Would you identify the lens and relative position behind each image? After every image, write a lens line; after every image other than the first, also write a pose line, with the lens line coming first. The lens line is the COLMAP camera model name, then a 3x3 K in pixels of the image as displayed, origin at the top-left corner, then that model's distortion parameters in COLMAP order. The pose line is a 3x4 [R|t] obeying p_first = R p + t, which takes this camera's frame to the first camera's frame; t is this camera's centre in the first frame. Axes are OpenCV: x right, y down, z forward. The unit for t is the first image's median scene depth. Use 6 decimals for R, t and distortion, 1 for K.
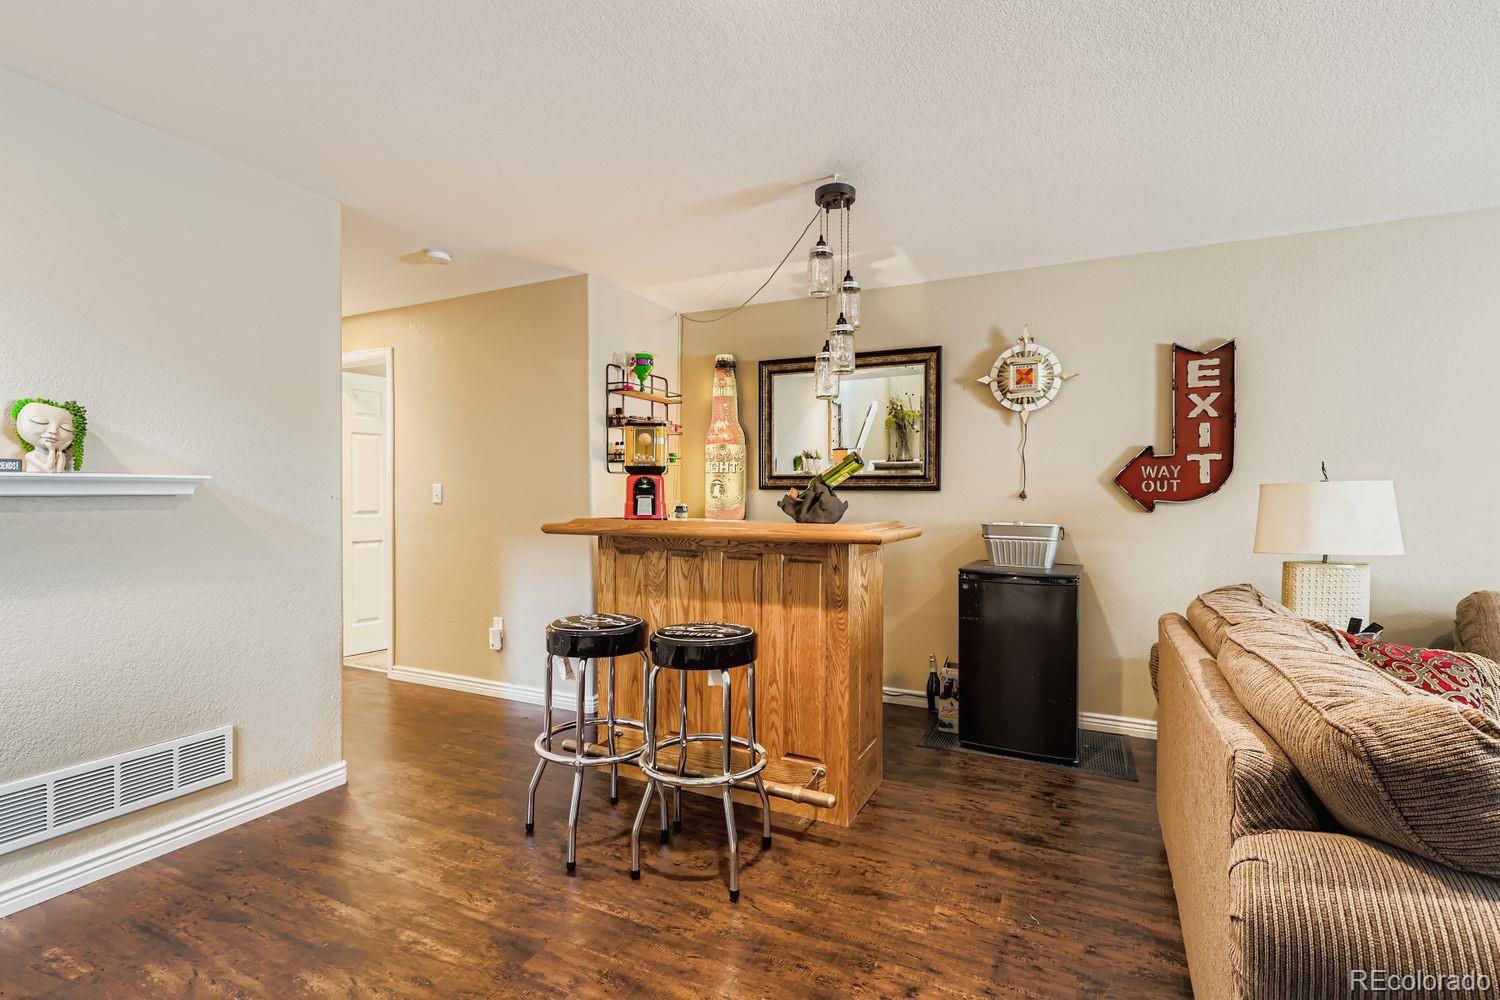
lens RADIAL K [[691.3, 0, 750.1], [0, 691.3, 500.0], [0, 0, 1]] dist [0.009840, -0.004415]
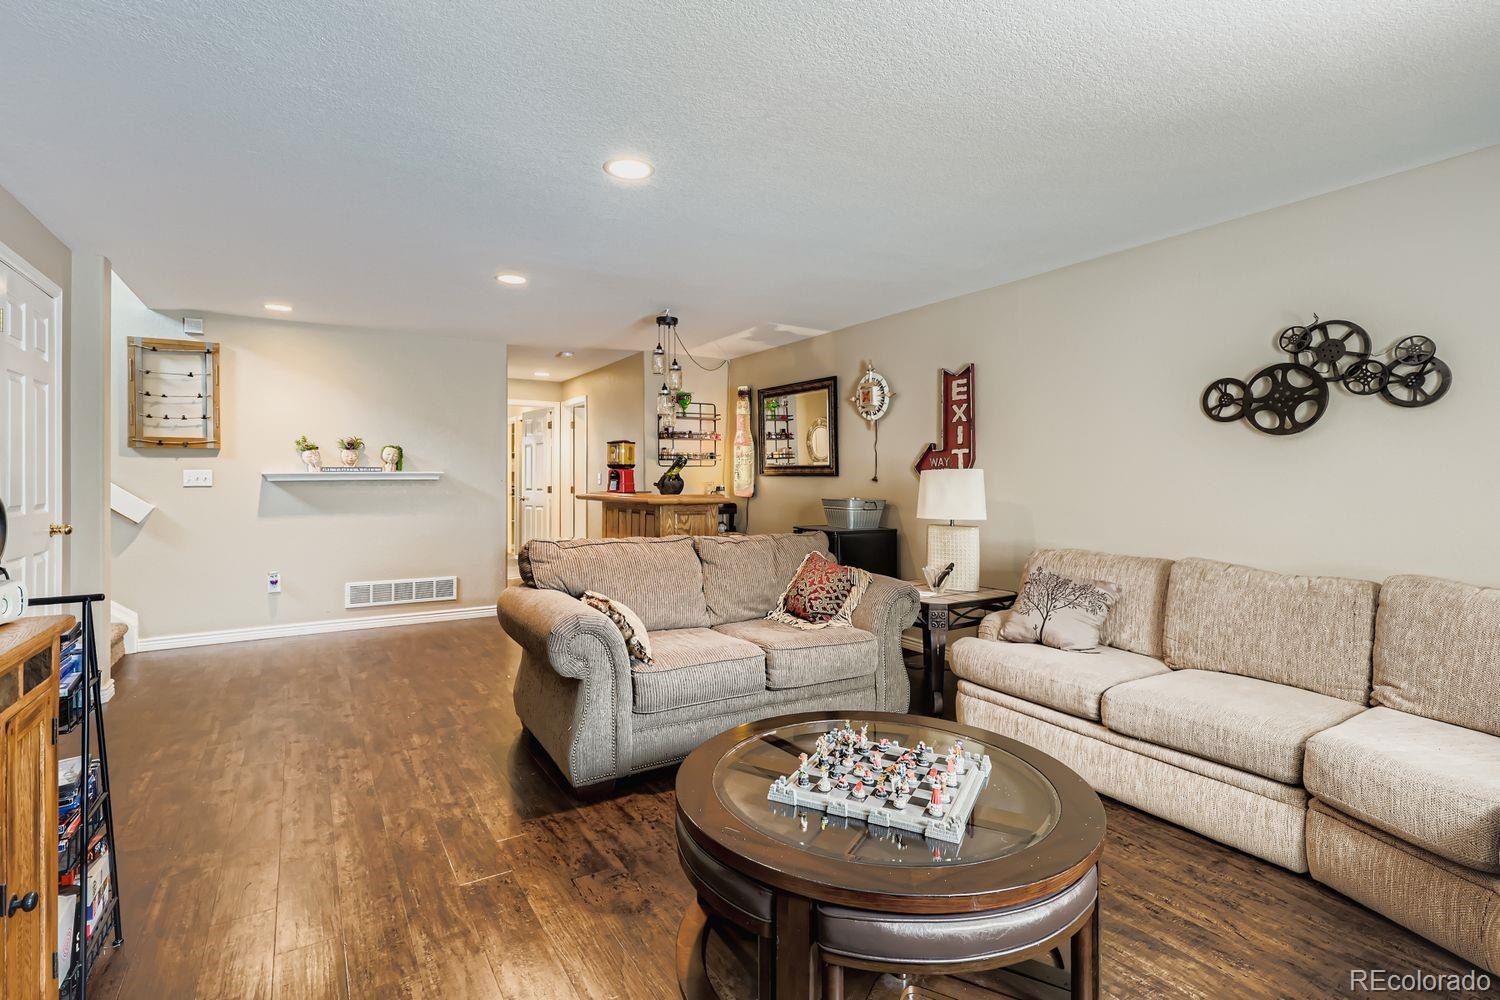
lens RADIAL K [[691.3, 0, 747.5], [0, 691.3, 489.6], [0, 0, 1]] dist [0.009840, -0.004415]
pose [[0.853780, 0.006360, -0.520595, 1.002613], [-0.002259, 0.999961, 0.008512, 0.003007], [0.520628, -0.006091, 0.853762, -0.378138]]
